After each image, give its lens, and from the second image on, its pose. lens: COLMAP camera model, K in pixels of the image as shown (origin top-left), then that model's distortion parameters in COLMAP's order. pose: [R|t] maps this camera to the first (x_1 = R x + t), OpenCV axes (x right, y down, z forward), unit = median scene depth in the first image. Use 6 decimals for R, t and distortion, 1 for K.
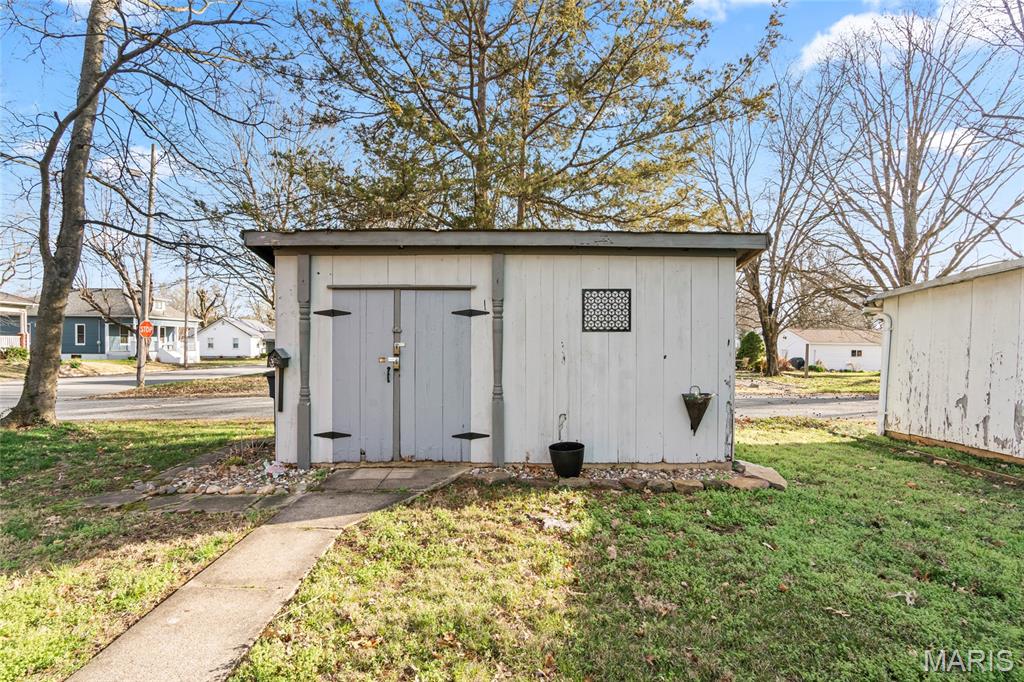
lens RADIAL K [[452.9, 0, 509.9], [0, 452.9, 346.2], [0, 0, 1]] dist [0.000445, 0.000053]
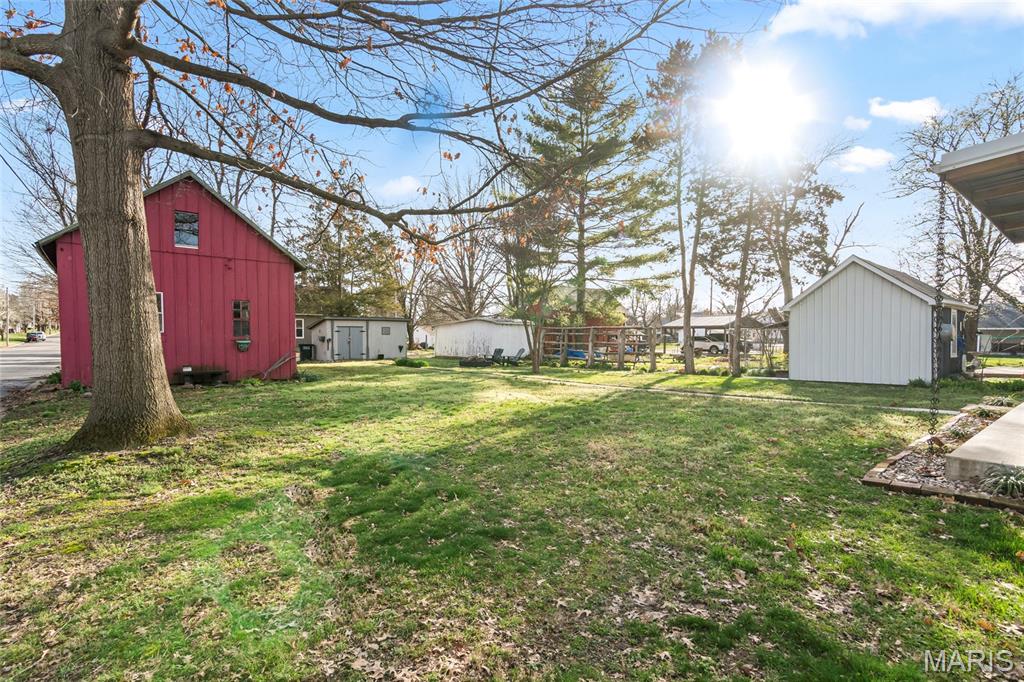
lens RADIAL K [[452.9, 0, 509.9], [0, 452.9, 346.2], [0, 0, 1]] dist [0.000445, 0.000053]
pose [[0.738269, -0.021330, 0.674169, -0.526149], [0.006900, 0.999686, 0.024073, -0.003700], [-0.674471, -0.013121, 0.738185, -0.900221]]
